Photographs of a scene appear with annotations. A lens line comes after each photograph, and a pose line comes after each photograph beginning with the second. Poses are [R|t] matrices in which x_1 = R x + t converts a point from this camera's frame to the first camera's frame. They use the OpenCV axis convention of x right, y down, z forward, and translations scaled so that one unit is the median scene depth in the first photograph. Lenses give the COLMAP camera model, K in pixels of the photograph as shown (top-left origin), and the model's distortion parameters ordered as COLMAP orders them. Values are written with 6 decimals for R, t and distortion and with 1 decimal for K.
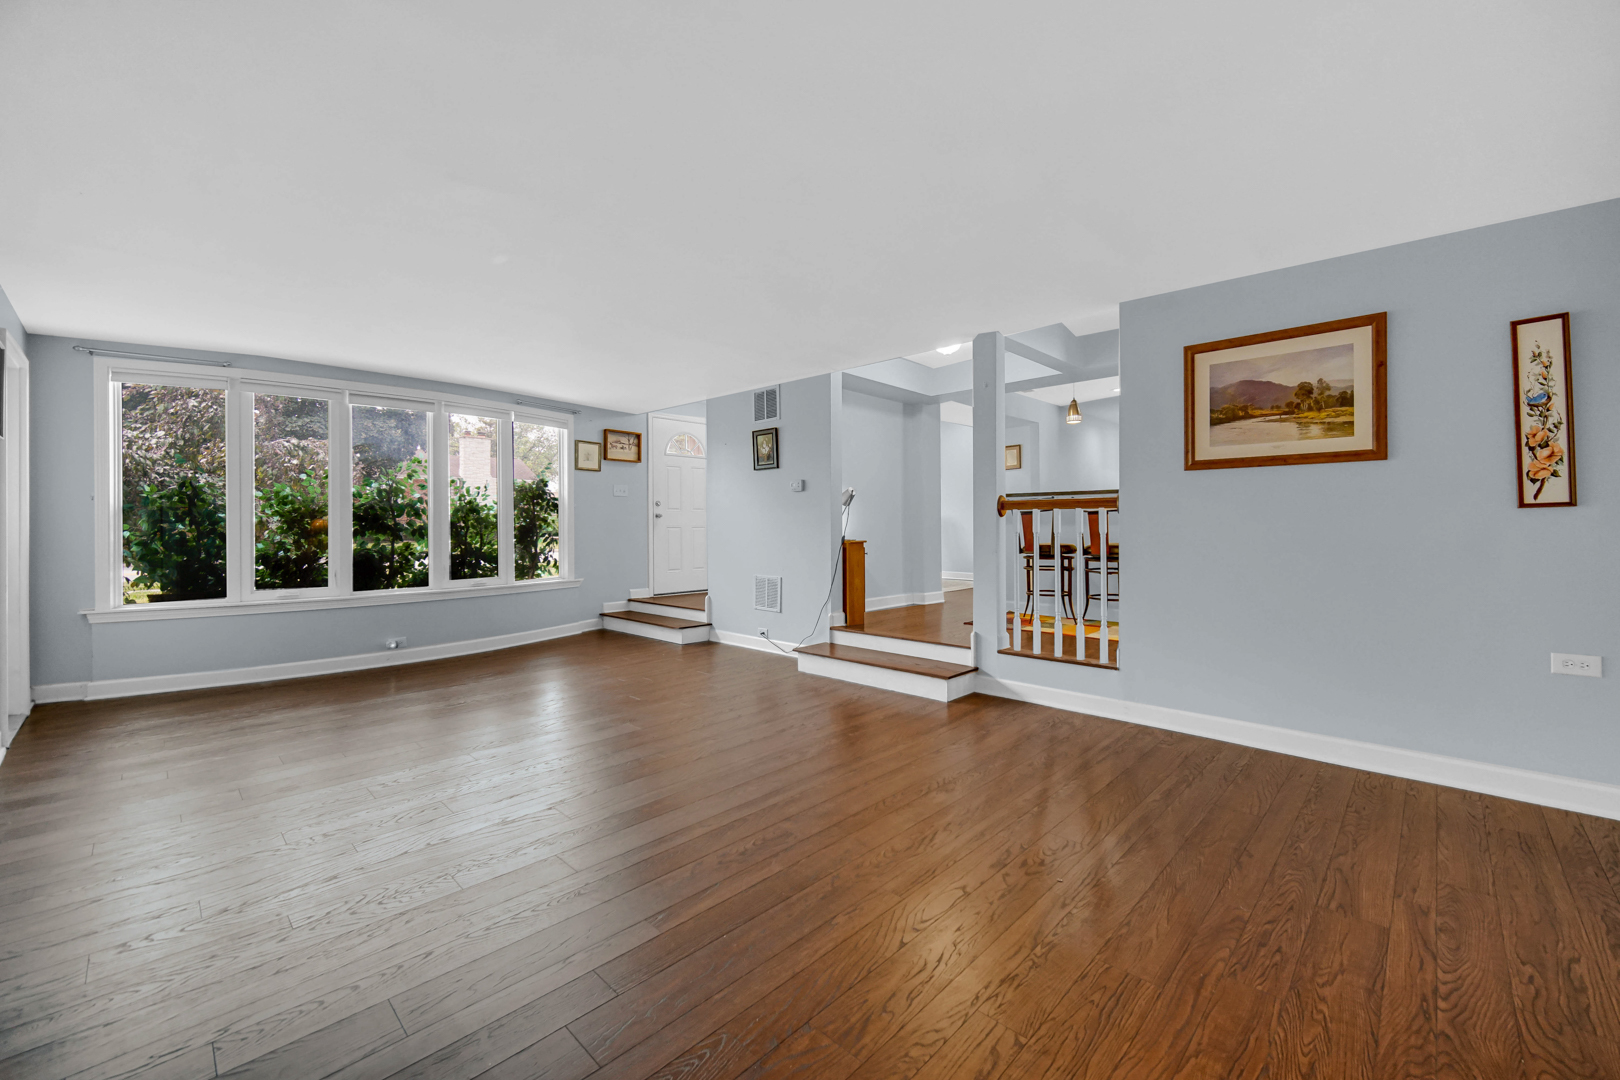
lens RADIAL K [[646.7, 0, 810.2], [0, 646.7, 533.7], [0, 0, 1]] dist [-0.002026, 0.000074]
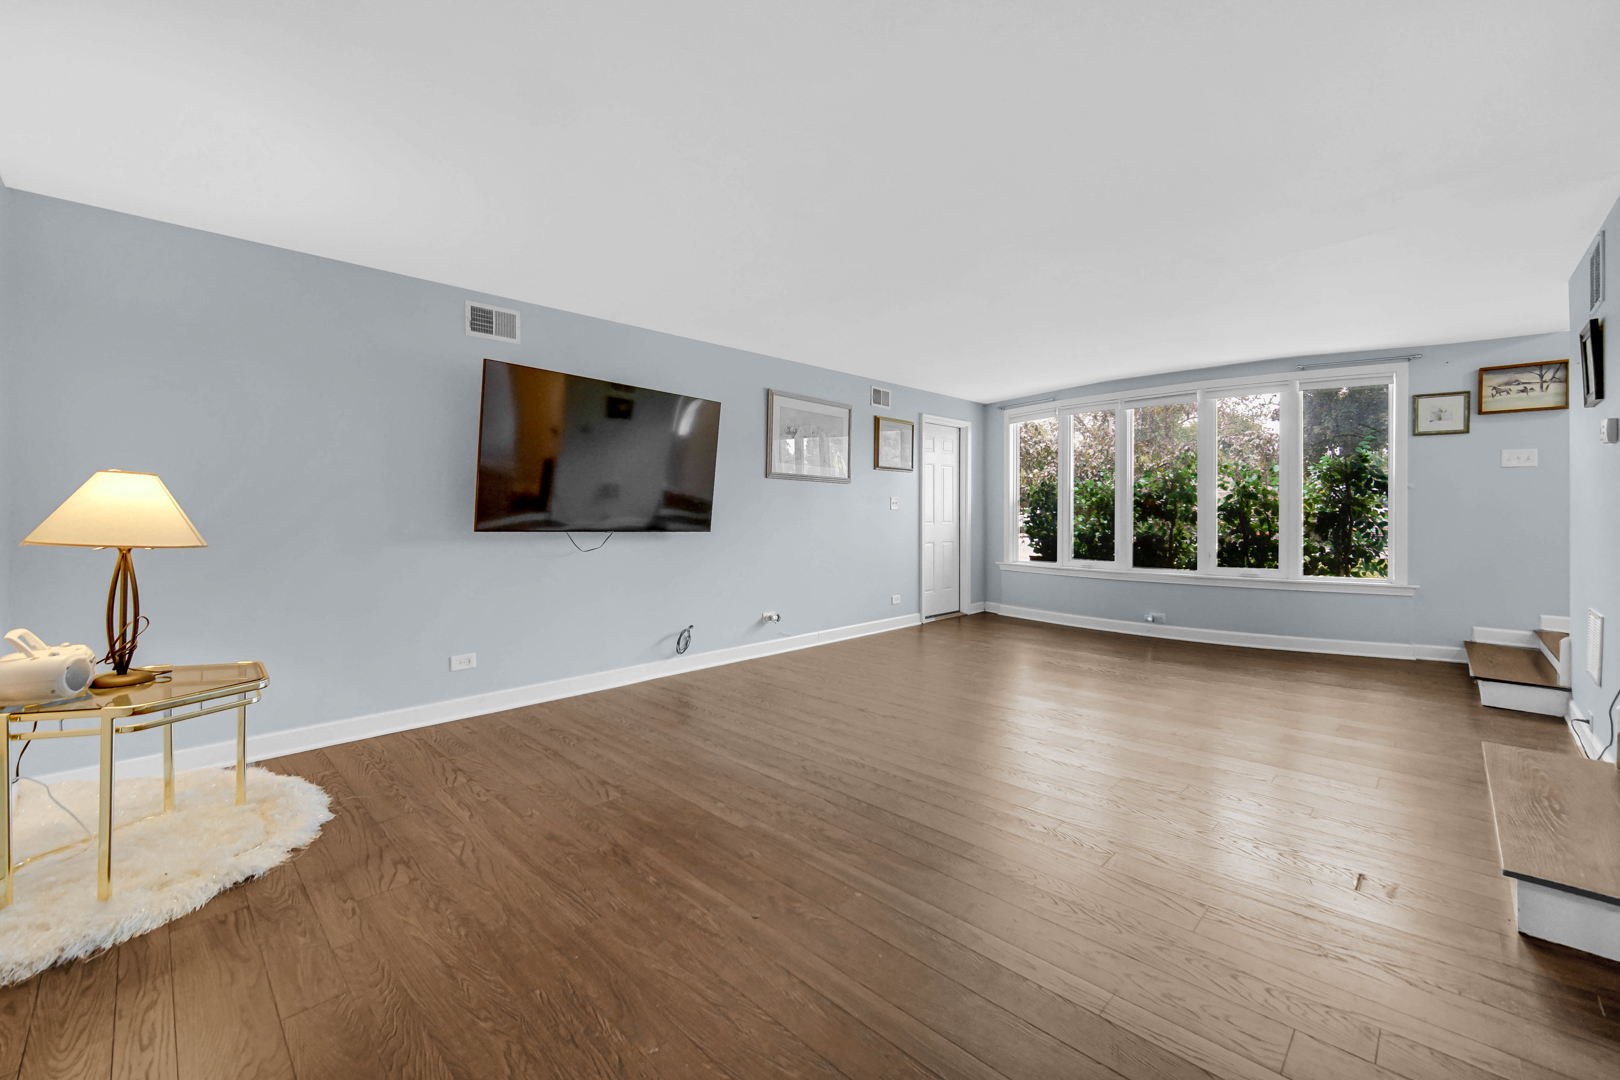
lens RADIAL K [[646.7, 0, 810.2], [0, 646.7, 533.7], [0, 0, 1]] dist [-0.002026, 0.000074]
pose [[0.006461, 0.036156, -0.999325, 0.474317], [-0.011974, 0.999277, 0.036076, -0.007979], [0.999907, 0.011733, 0.006889, 0.402015]]
